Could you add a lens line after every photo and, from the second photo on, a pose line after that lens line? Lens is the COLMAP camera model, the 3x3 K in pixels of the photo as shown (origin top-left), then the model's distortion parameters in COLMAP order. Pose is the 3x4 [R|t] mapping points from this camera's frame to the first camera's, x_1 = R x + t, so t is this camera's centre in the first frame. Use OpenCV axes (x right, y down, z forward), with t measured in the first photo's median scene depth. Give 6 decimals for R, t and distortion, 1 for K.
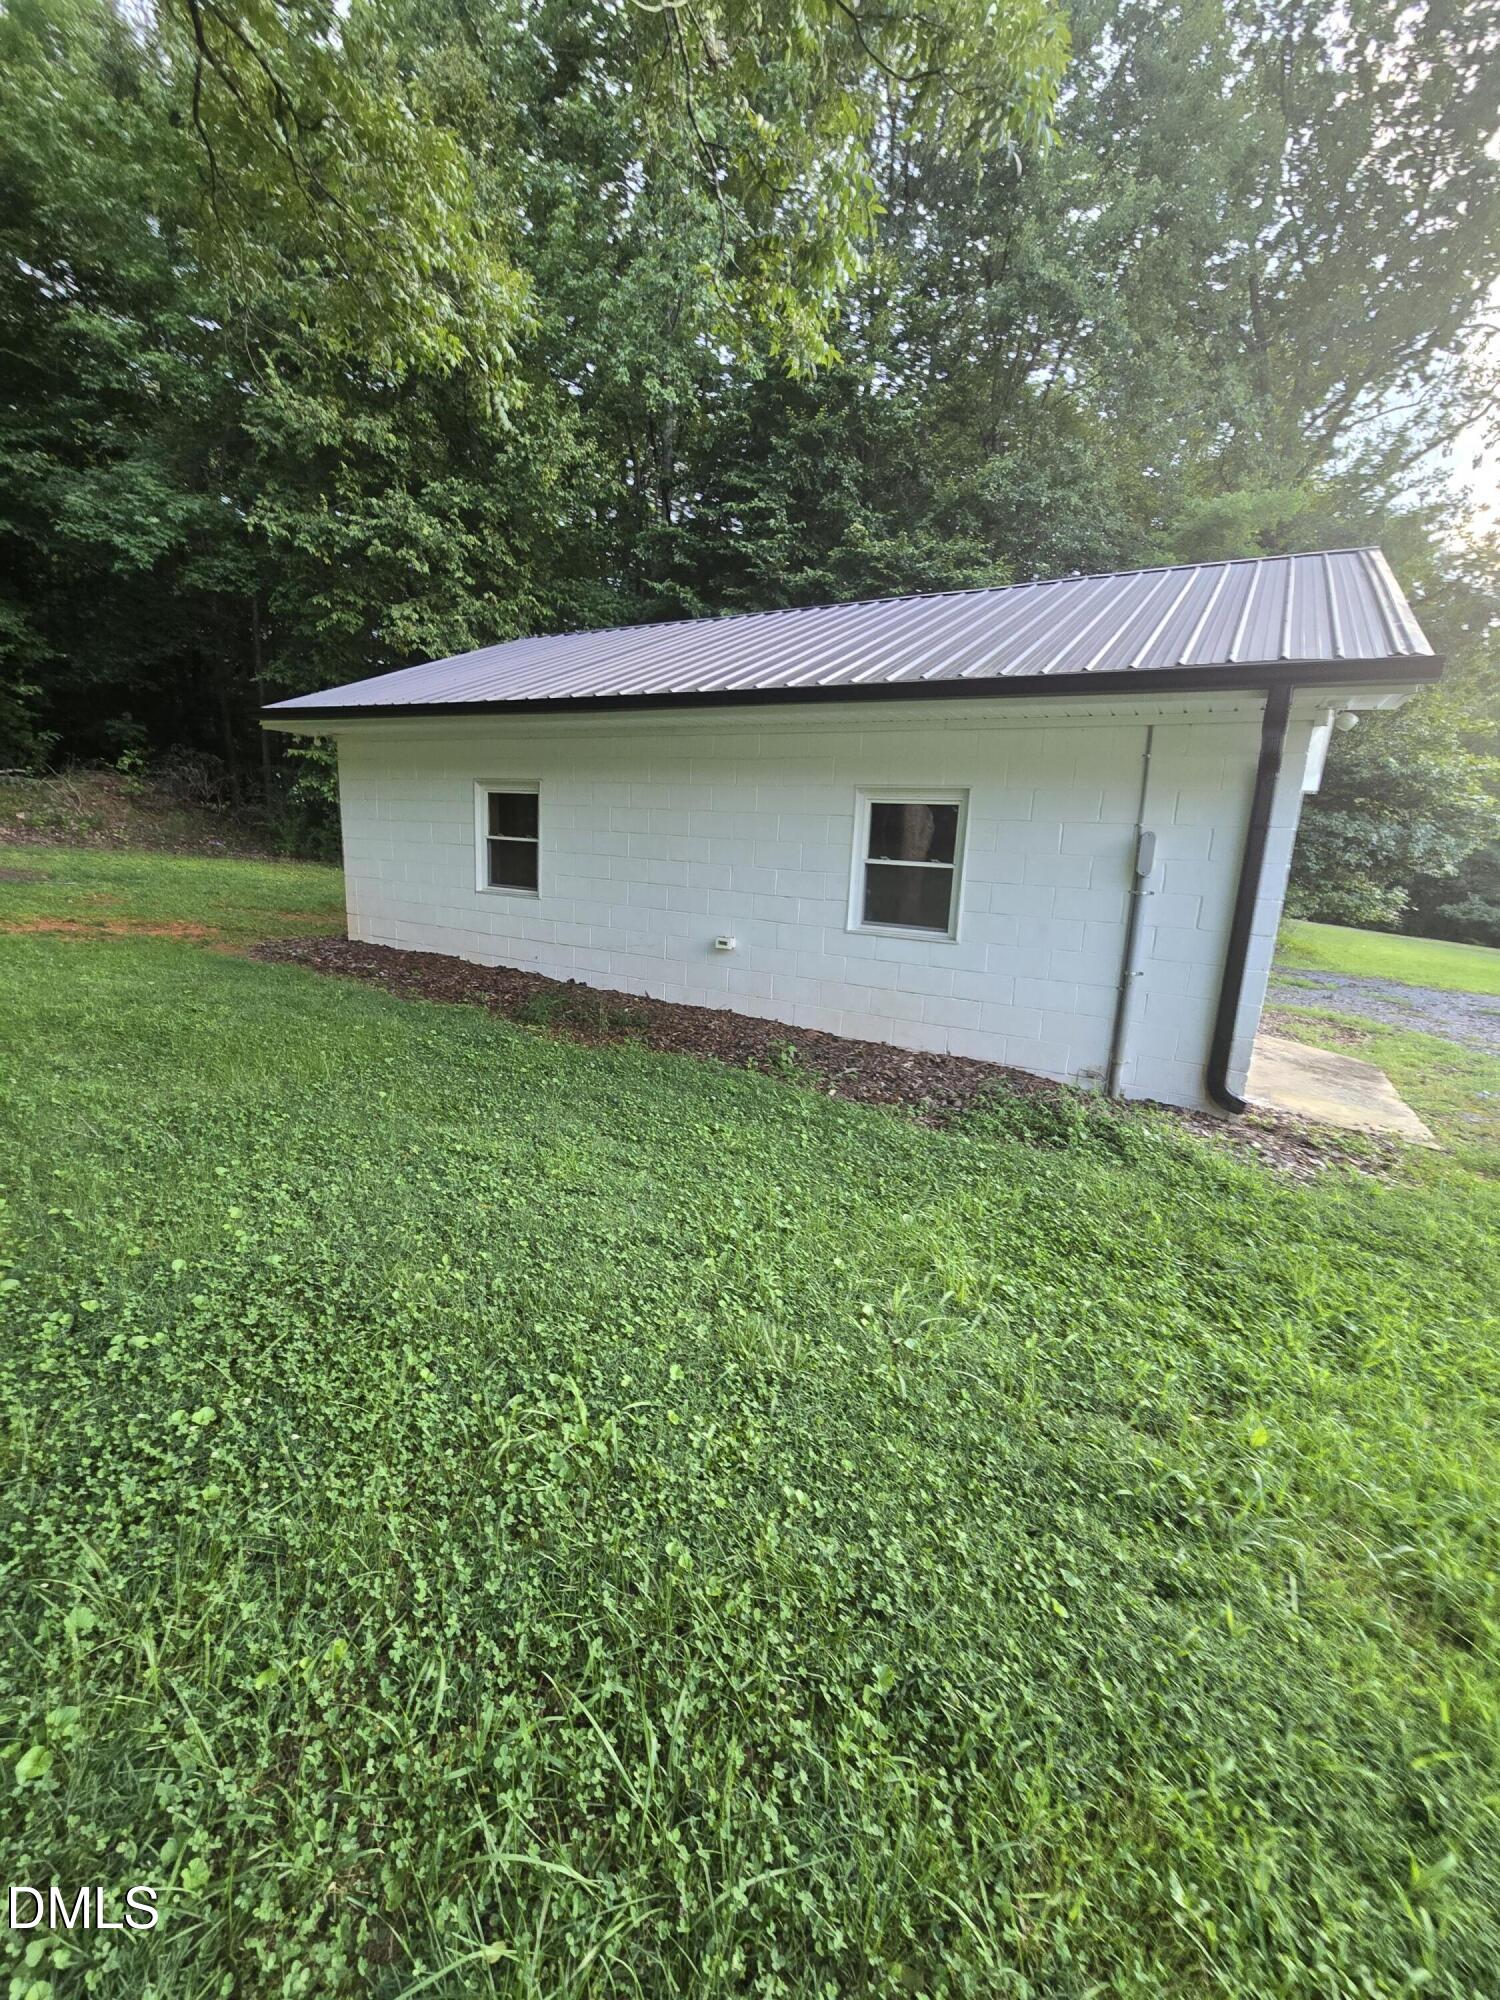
lens RADIAL K [[826.6, 0, 734.8], [0, 826.6, 1005.8], [0, 0, 1]] dist [-0.001209, 0.000976]
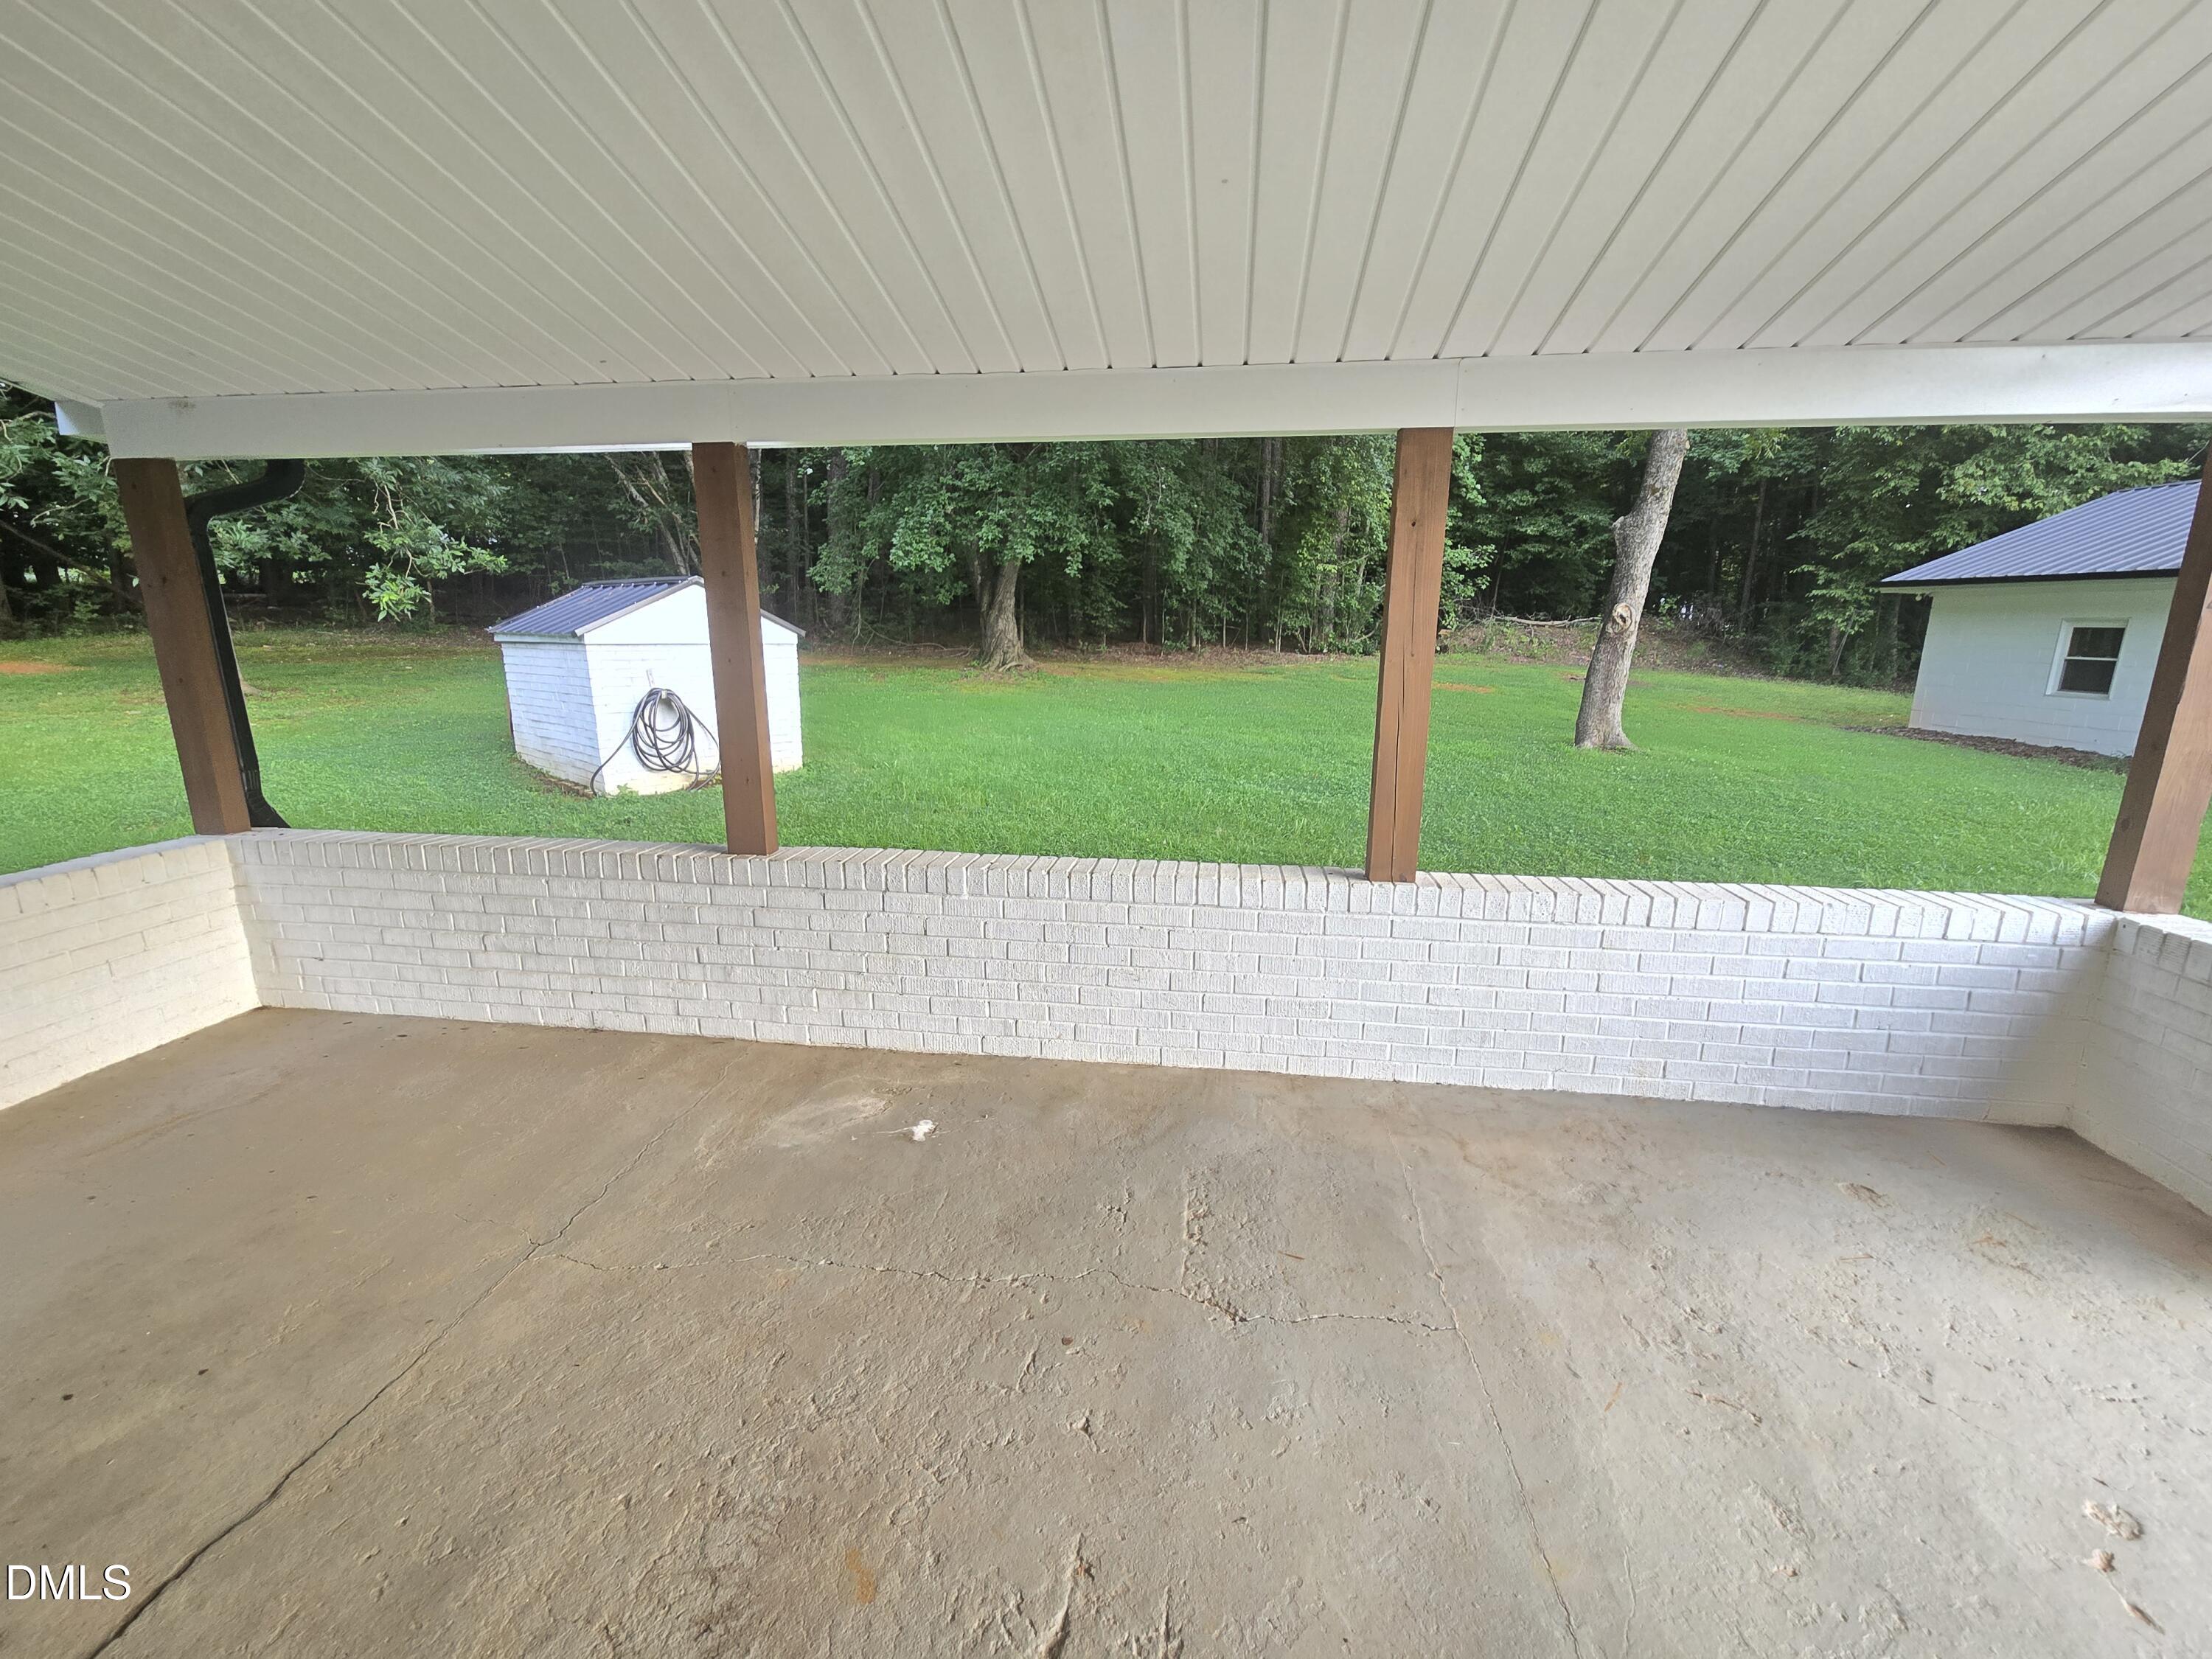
lens RADIAL K [[914.2, 0, 1109.1], [0, 914.2, 833.3], [0, 0, 1]] dist [-0.001209, 0.000976]
pose [[0.545675, 0.144836, -0.825385, 0.188068], [-0.157106, 0.985168, 0.069009, 0.302703], [0.823138, 0.092017, 0.560336, -1.501871]]
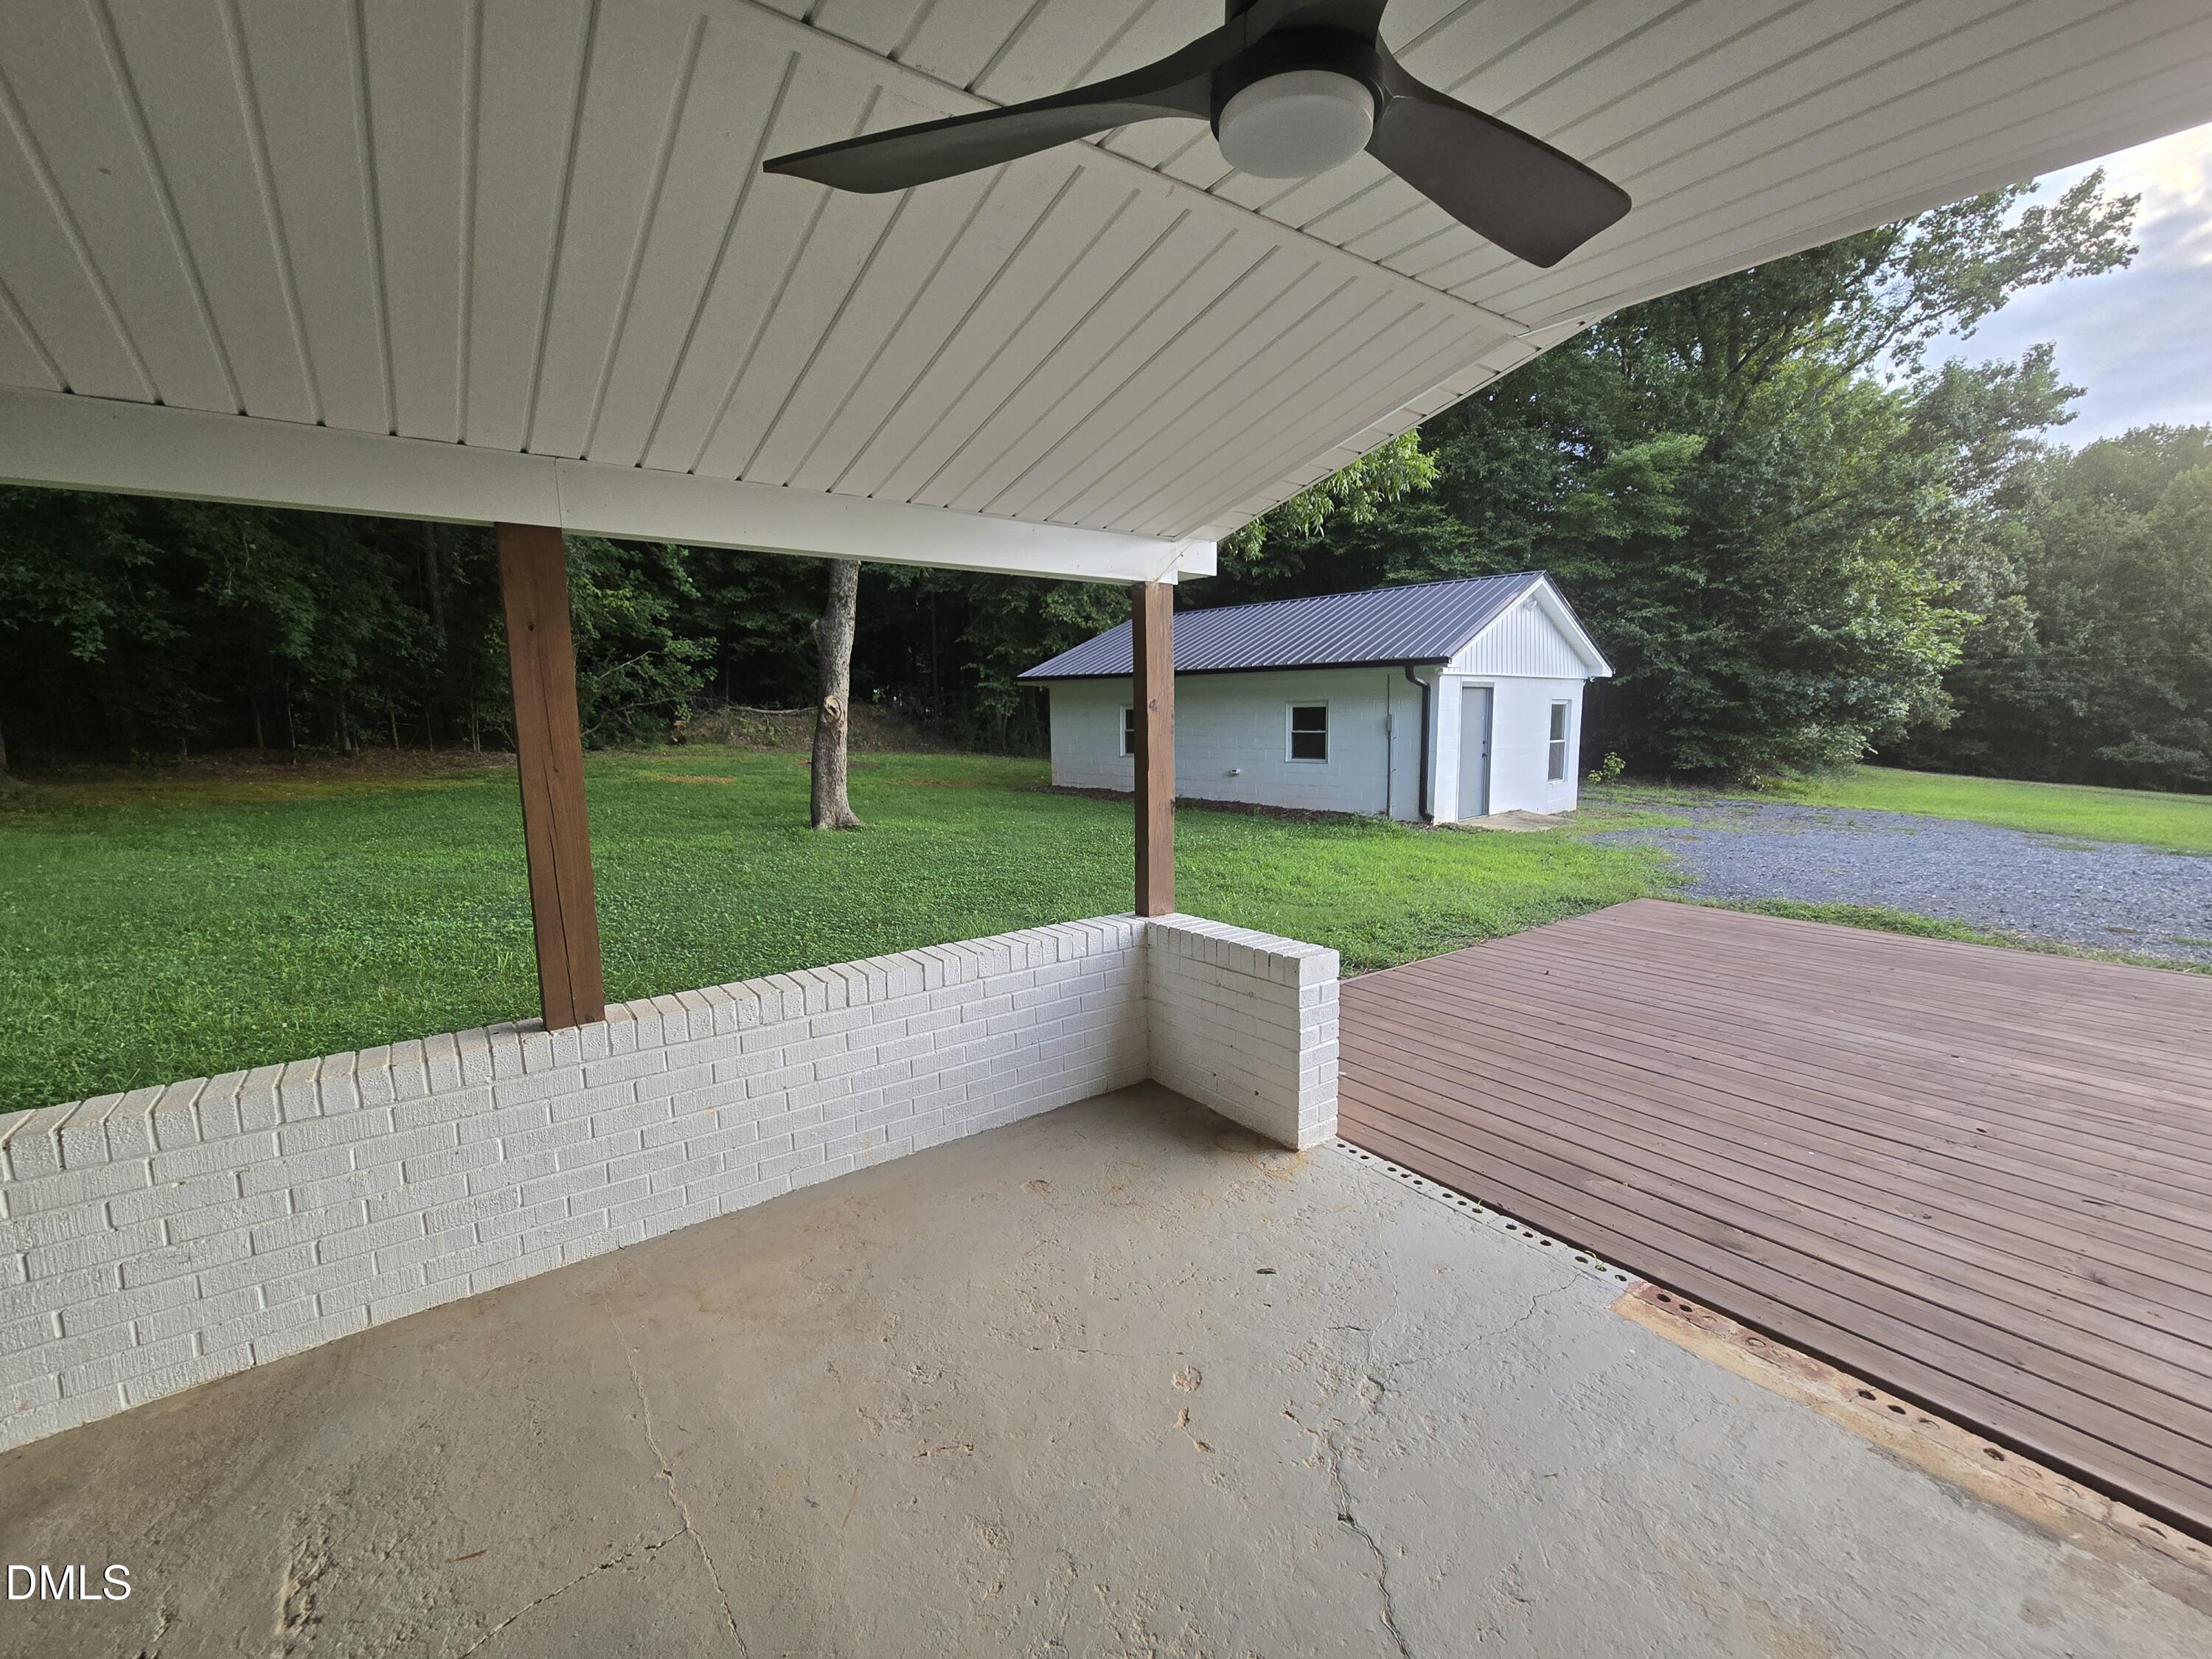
lens RADIAL K [[914.2, 0, 1113.5], [0, 914.2, 835.5], [0, 0, 1]] dist [-0.001209, 0.000976]
pose [[0.975316, -0.030303, -0.218723, 0.204658], [0.013133, 0.996746, -0.079533, 0.291999], [0.220421, 0.074697, 0.972540, -1.479206]]
